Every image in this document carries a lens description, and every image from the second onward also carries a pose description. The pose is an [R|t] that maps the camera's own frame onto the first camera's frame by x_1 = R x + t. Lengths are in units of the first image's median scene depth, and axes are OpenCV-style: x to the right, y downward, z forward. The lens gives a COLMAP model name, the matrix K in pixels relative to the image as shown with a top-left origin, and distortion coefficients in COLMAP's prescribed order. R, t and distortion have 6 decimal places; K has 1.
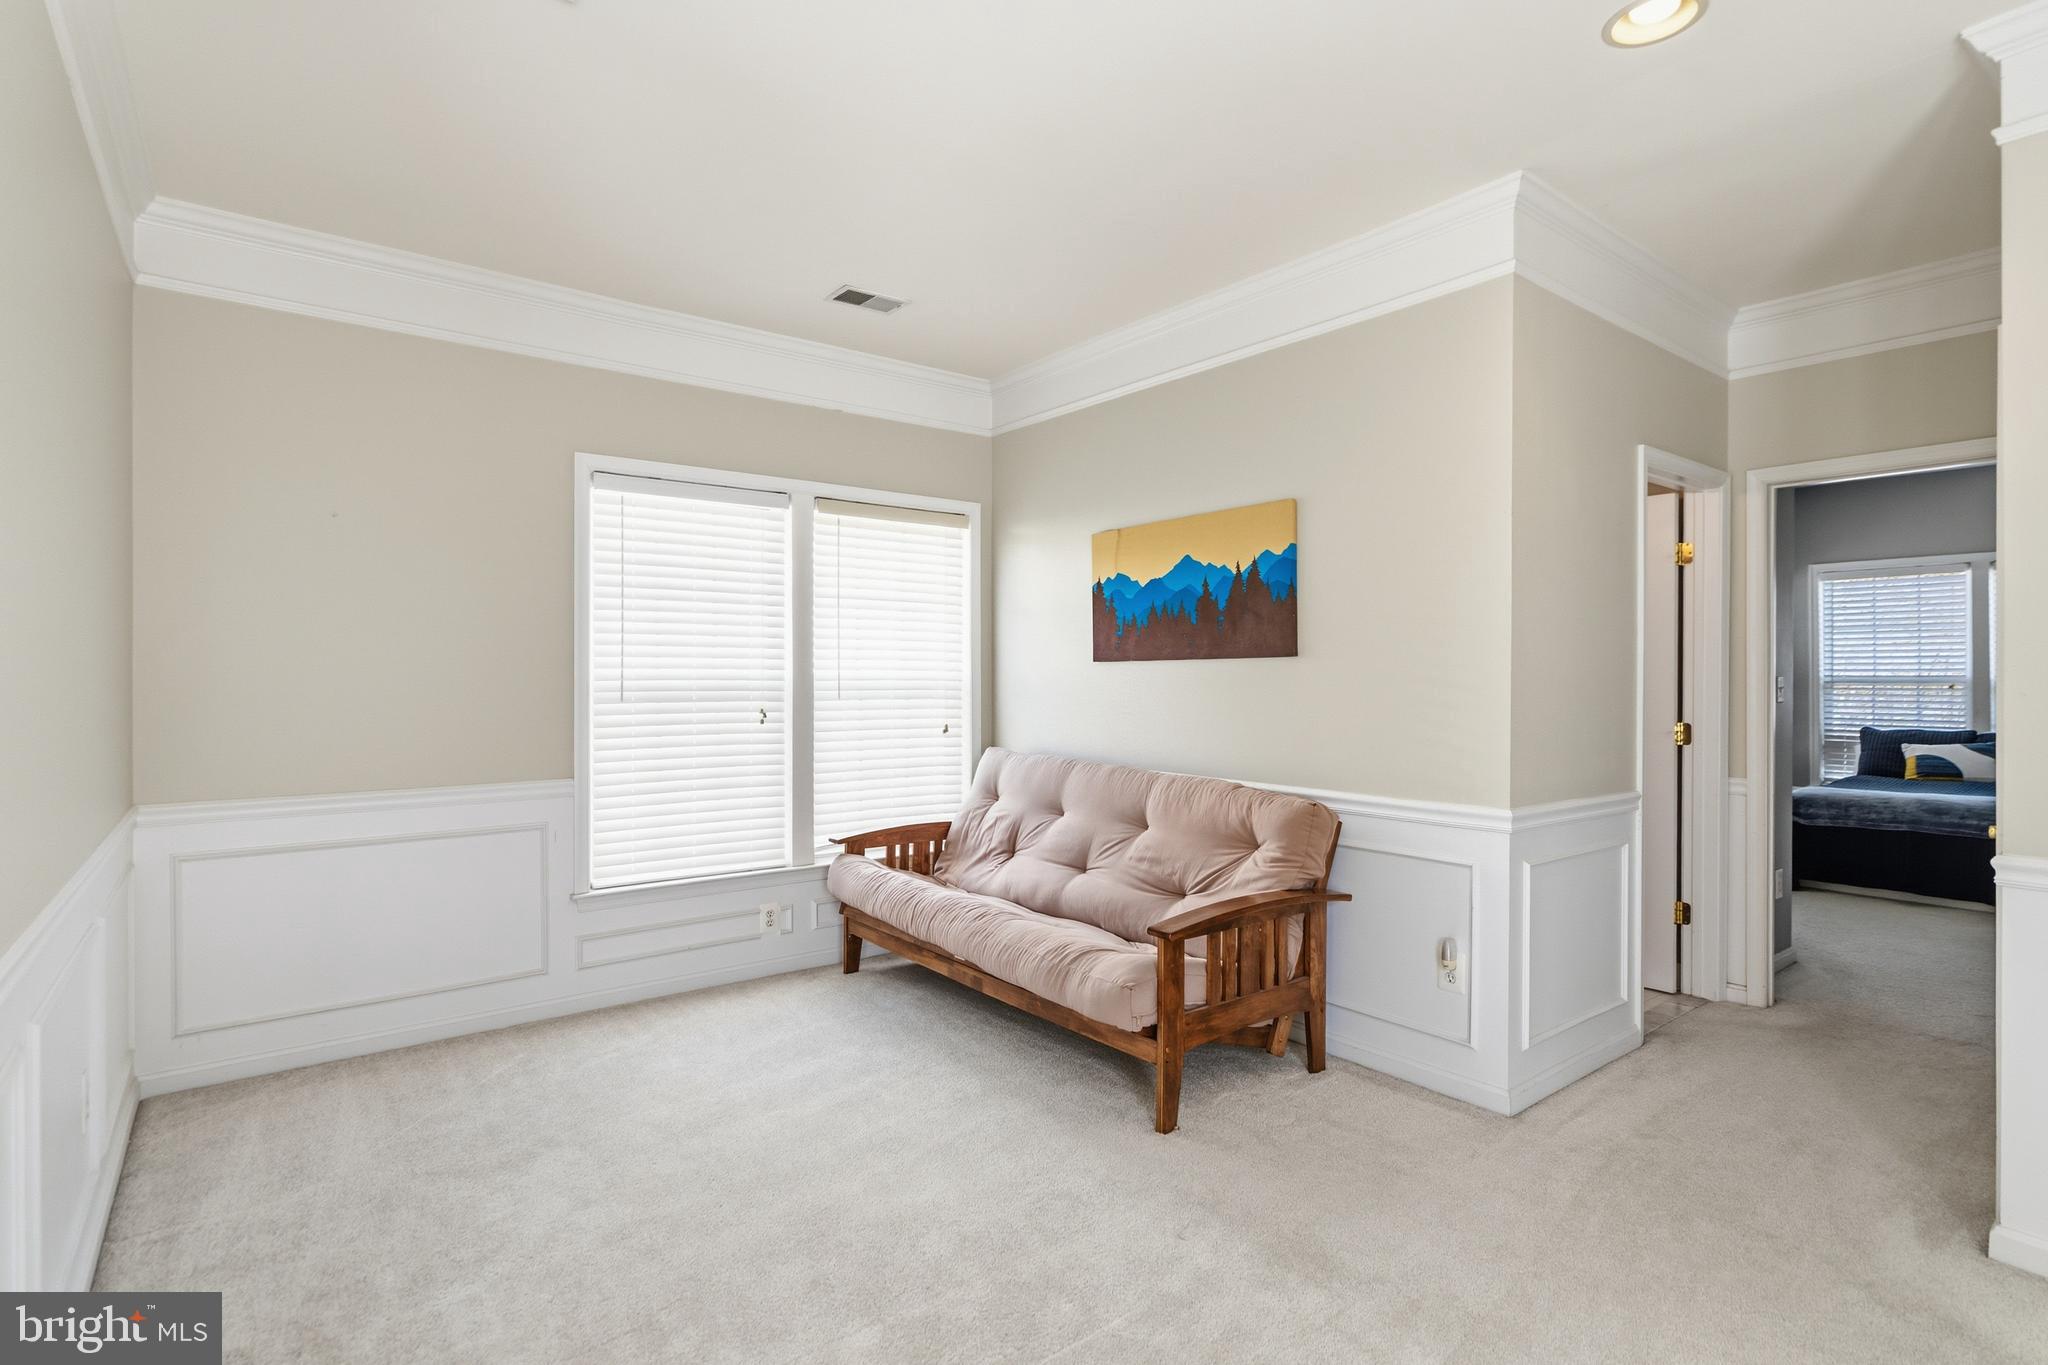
lens RADIAL K [[1006.3, 0, 1025.7], [0, 1006.3, 673.1], [0, 0, 1]] dist [-0.012061, -0.000062]
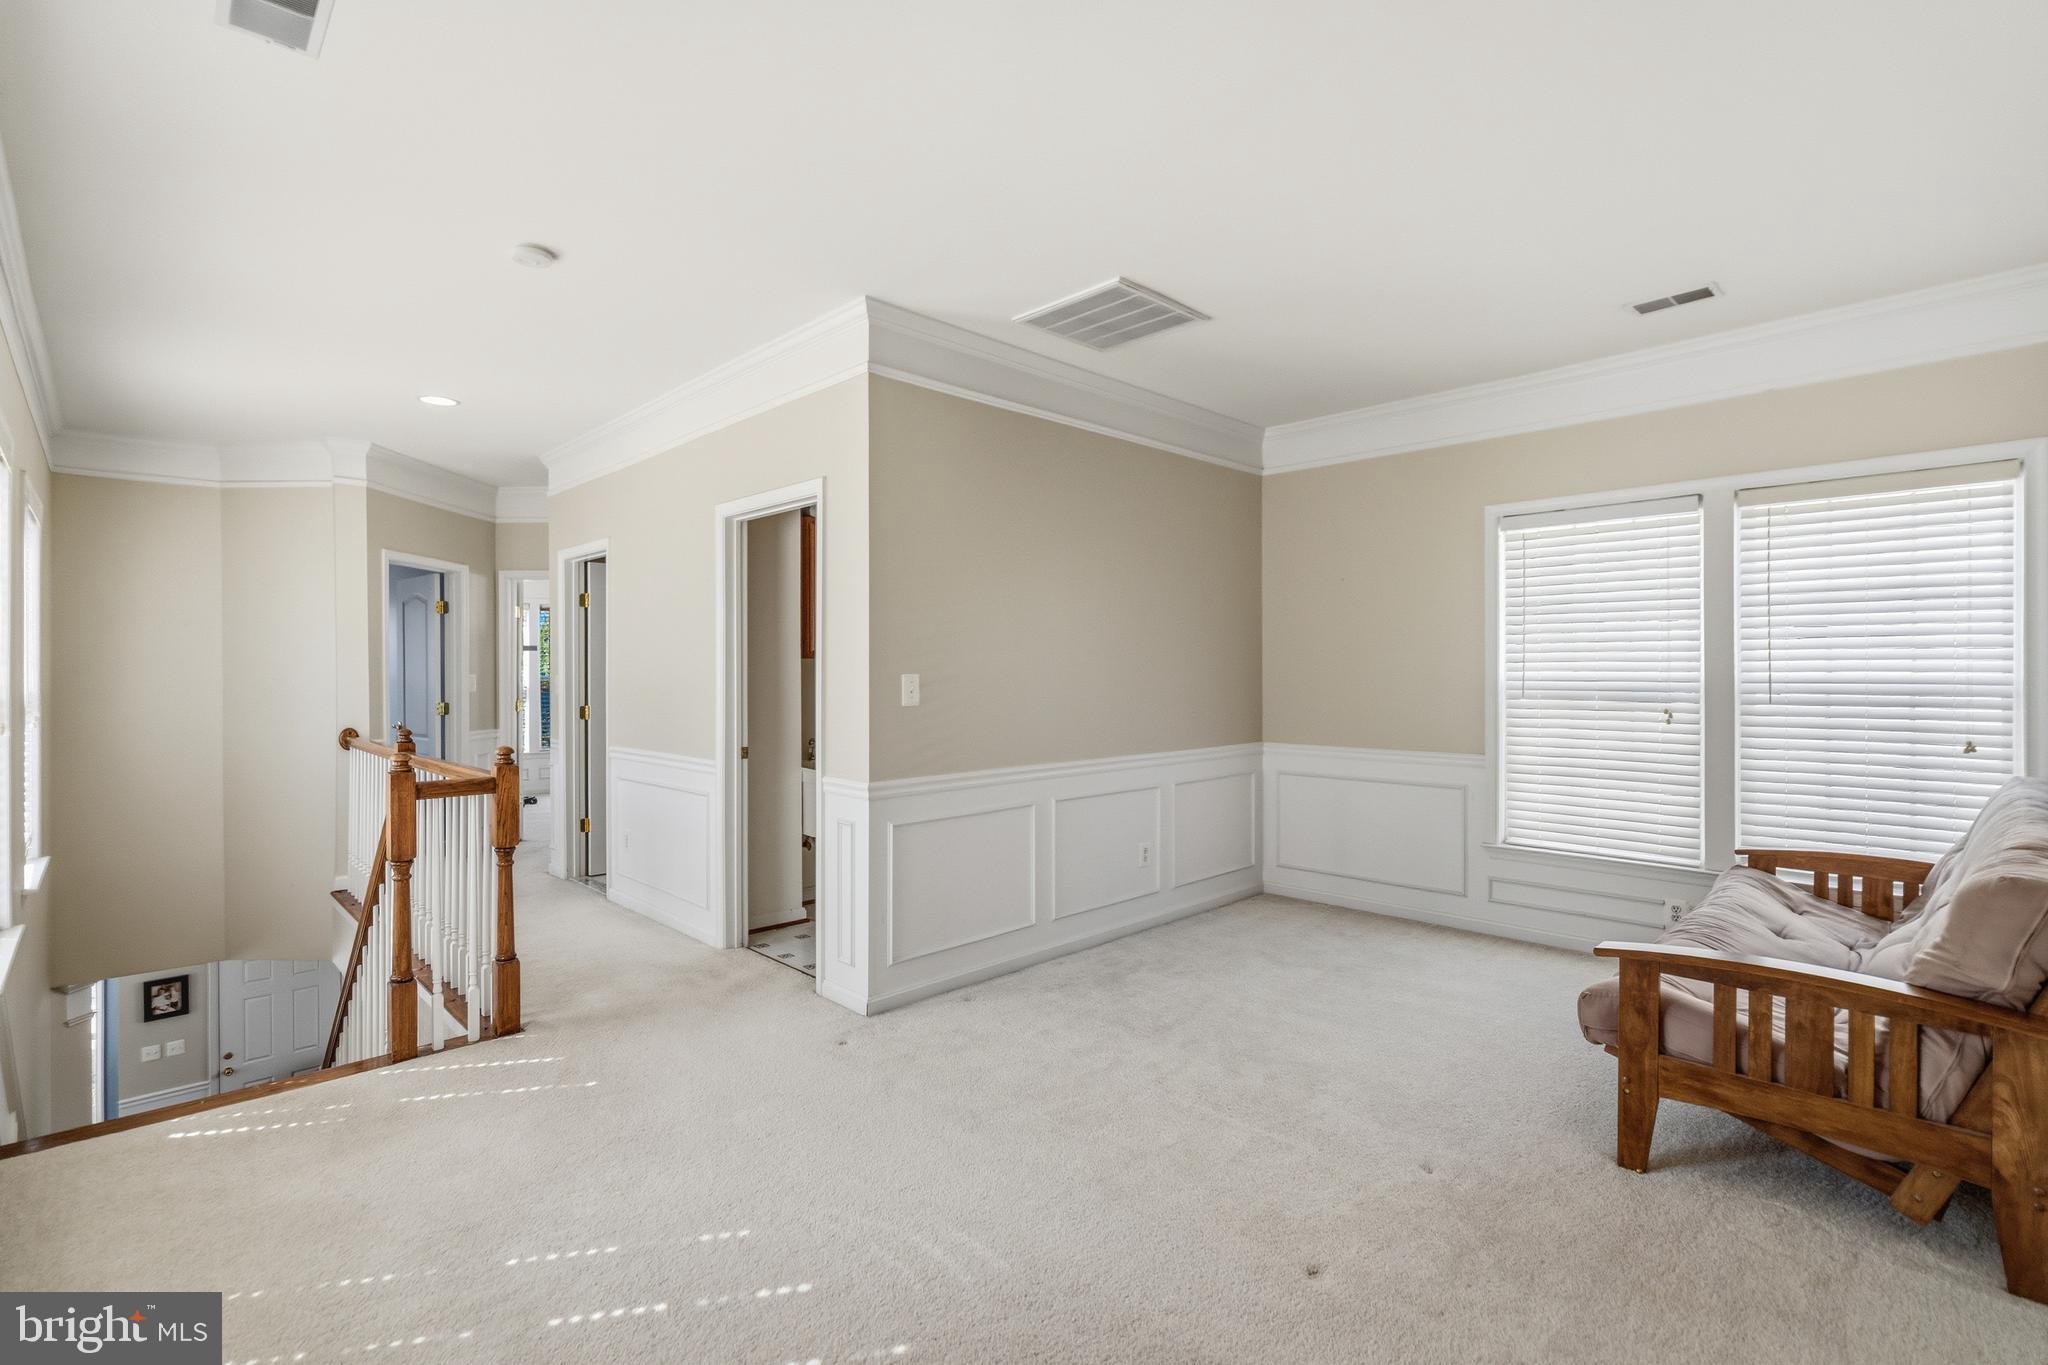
lens RADIAL K [[949.2, 0, 1011.2], [0, 949.2, 676.9], [0, 0, 1]] dist [-0.009225, 0.000847]
pose [[0.099887, 0.004679, -0.994988, 0.696541], [0.000177, 0.999989, 0.004720, -0.002798], [0.994999, -0.000647, 0.099885, 0.249098]]
